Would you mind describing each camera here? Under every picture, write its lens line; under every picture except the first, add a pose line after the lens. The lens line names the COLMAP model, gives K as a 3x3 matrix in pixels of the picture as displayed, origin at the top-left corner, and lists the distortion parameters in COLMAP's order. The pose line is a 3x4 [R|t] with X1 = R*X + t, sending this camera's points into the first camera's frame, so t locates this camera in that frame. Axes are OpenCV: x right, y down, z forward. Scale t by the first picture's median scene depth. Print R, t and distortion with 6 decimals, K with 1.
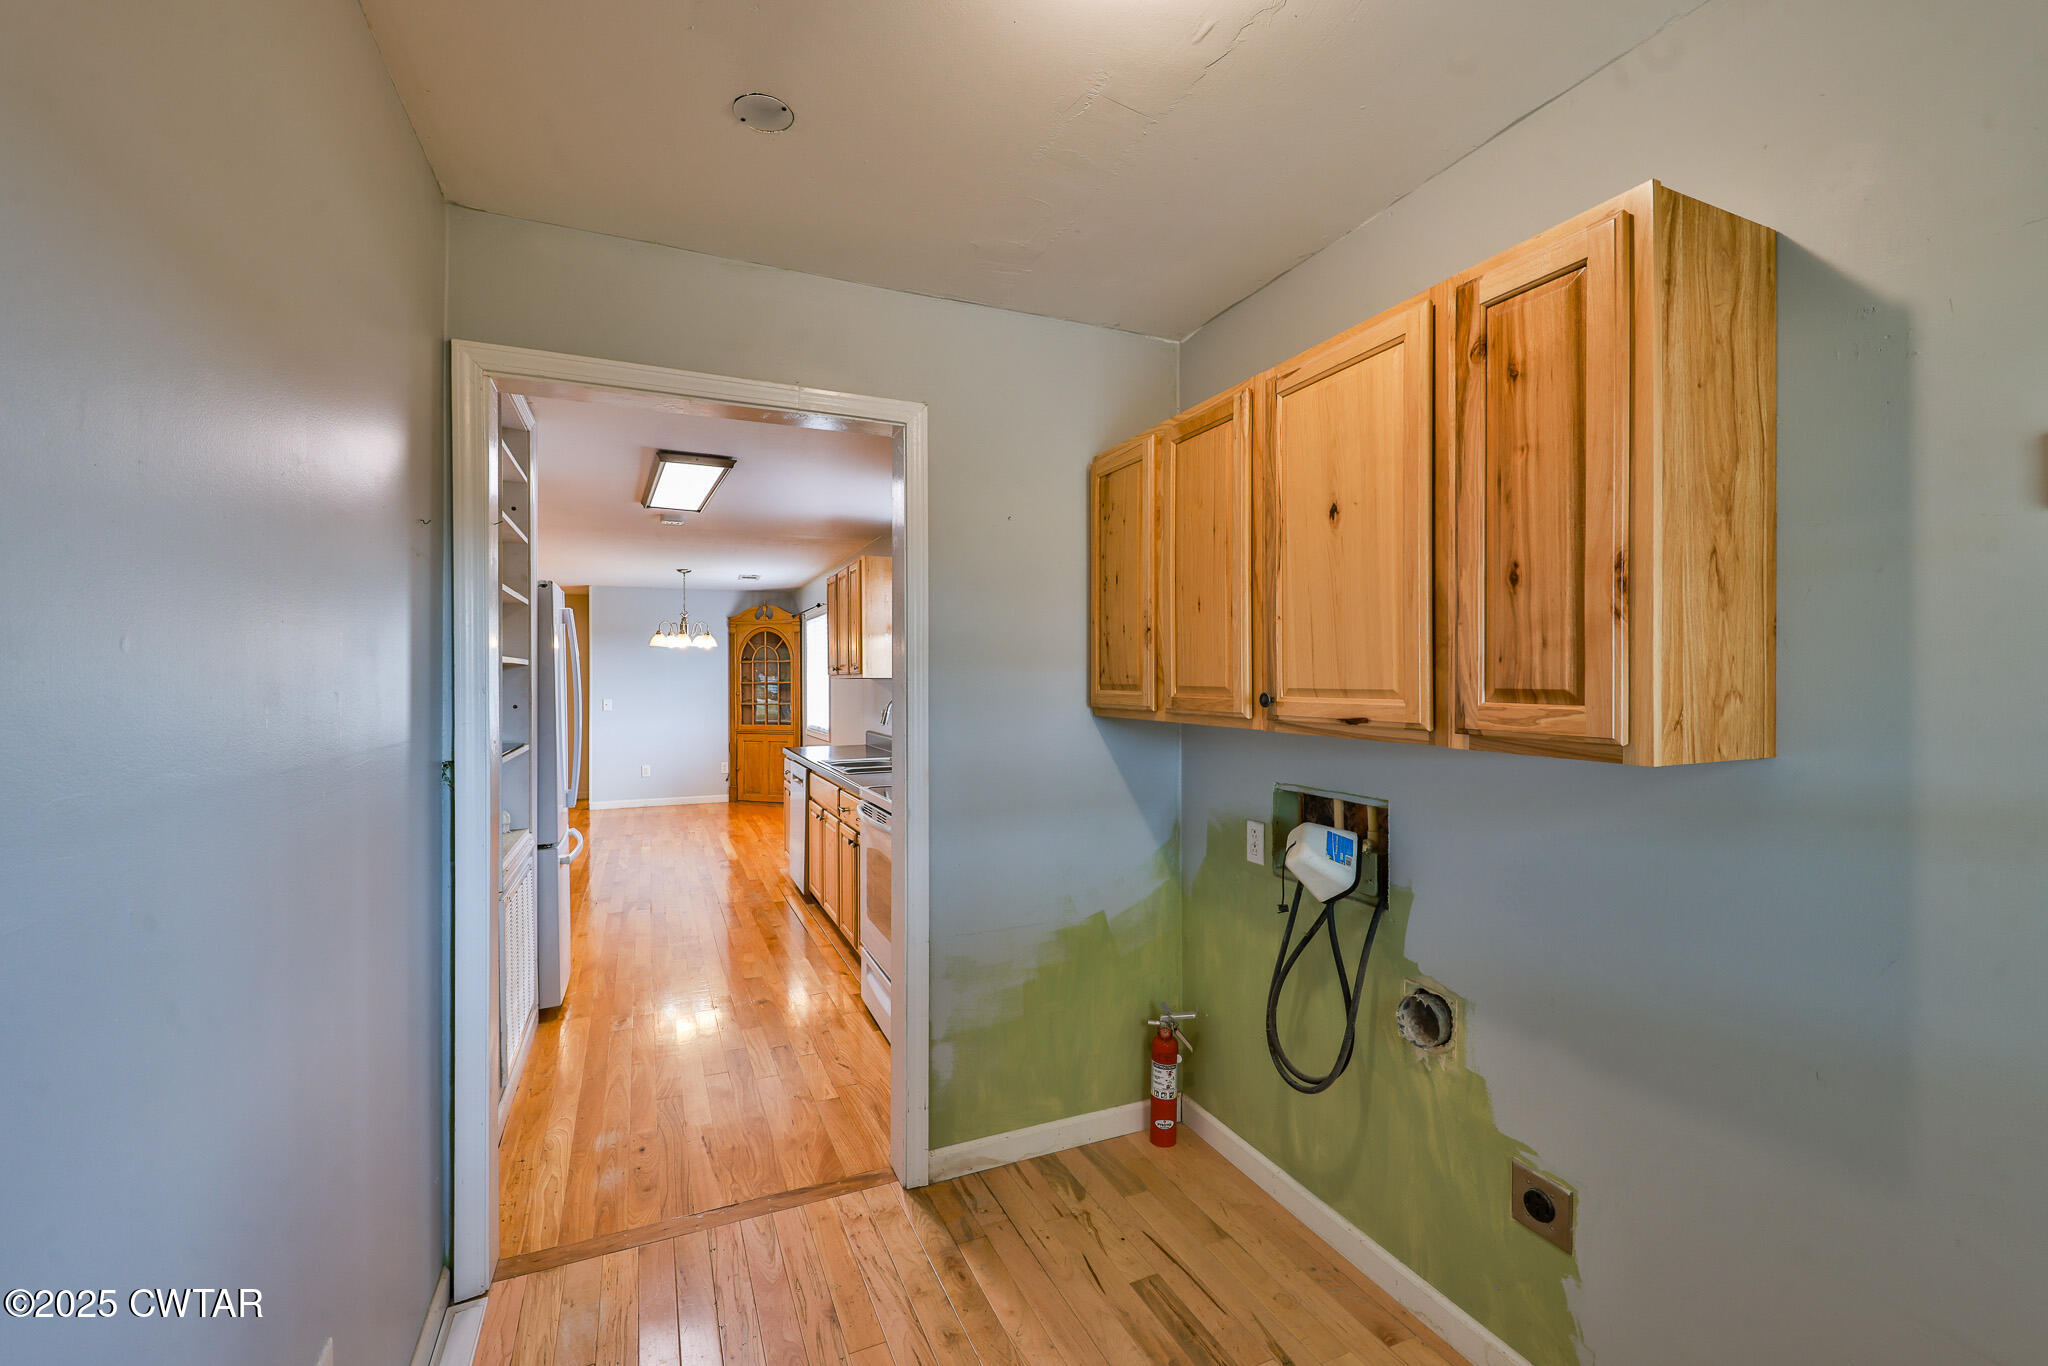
lens RADIAL K [[835.0, 0, 995.8], [0, 835.0, 675.7], [0, 0, 1]] dist [0.001176, -0.000190]
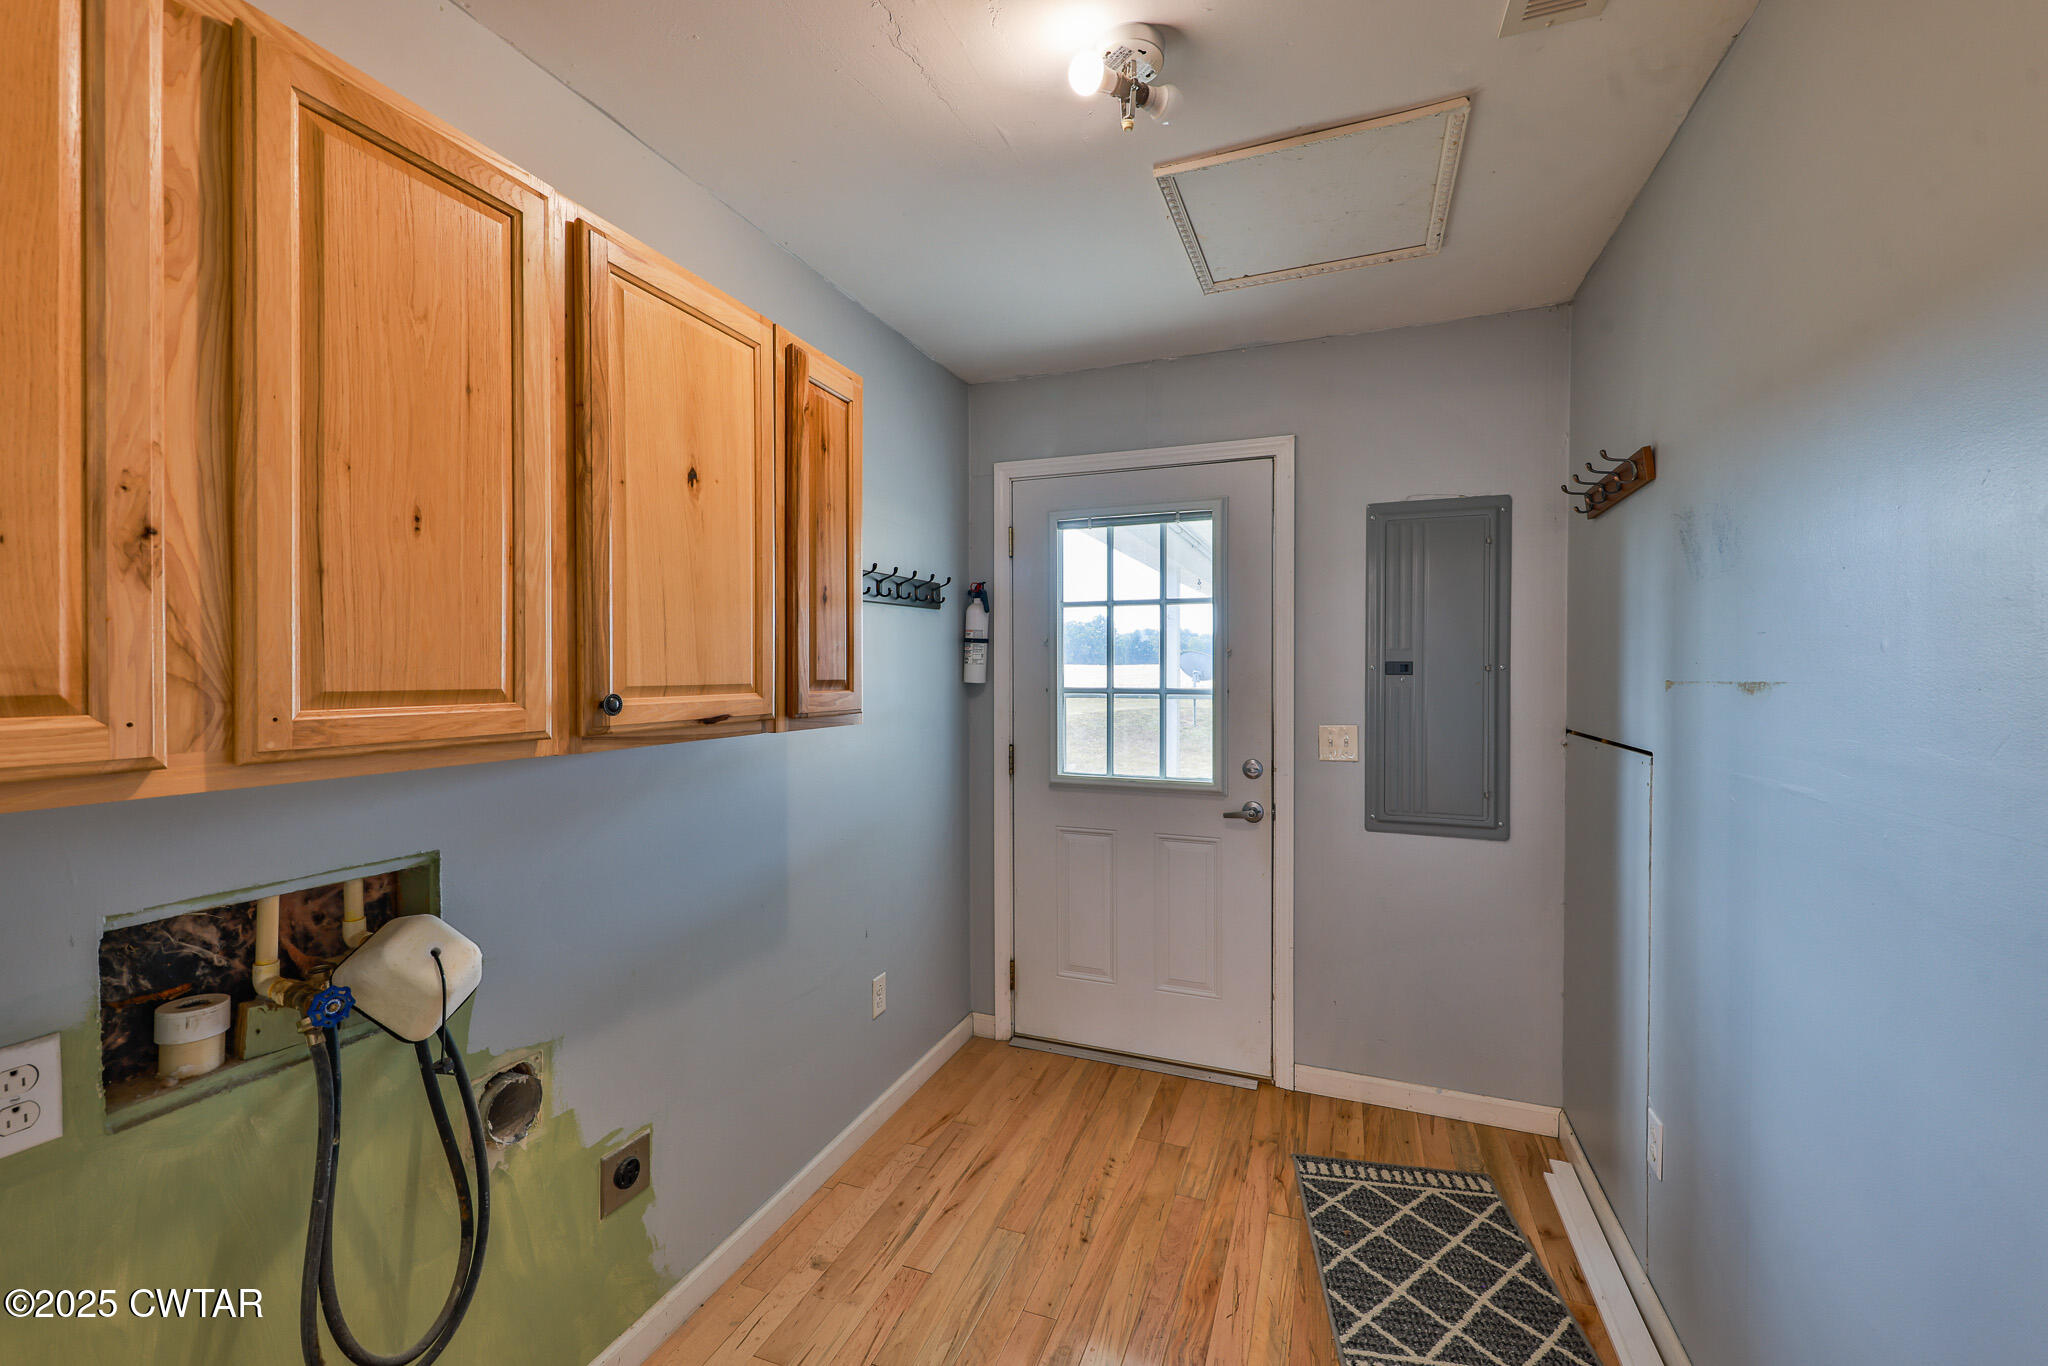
lens RADIAL K [[835.0, 0, 995.8], [0, 835.0, 675.7], [0, 0, 1]] dist [0.001176, -0.000190]
pose [[-0.704621, 0.002153, 0.709580, -0.428288], [0.005358, 0.999983, 0.002287, 0.006022], [-0.709563, 0.005414, -0.704621, 1.414974]]
